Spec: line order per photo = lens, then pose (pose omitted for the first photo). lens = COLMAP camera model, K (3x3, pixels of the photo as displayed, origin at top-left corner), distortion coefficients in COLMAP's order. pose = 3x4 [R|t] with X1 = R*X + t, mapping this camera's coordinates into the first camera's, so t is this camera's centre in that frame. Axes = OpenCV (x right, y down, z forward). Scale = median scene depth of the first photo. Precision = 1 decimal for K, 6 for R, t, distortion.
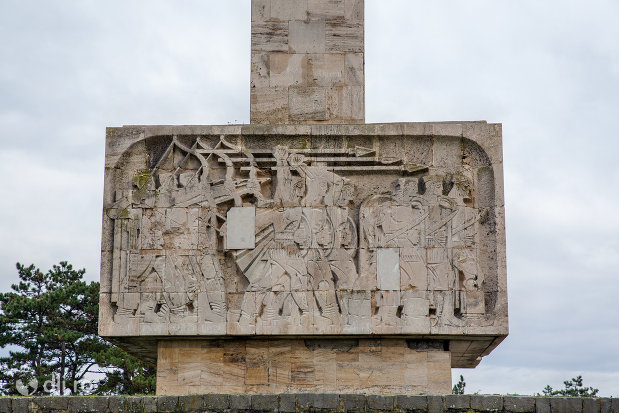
lens RADIAL K [[1190.9, 0, 309.5], [0, 1190.9, 206.5], [0, 0, 1]] dist [0.207129, 0.064905]
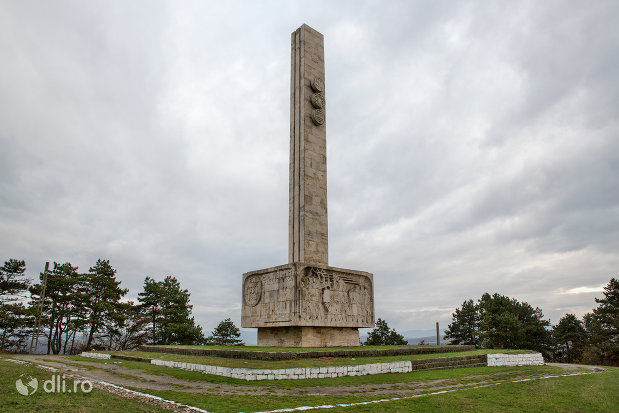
lens RADIAL K [[421.8, 0, 309.5], [0, 421.8, 206.5], [0, 0, 1]] dist [-0.103601, 0.000316]
pose [[0.718843, 0.208426, 0.663192, -0.984126], [-0.153483, 0.978038, -0.141012, -0.058946], [-0.678018, -0.000424, 0.735045, 0.107748]]
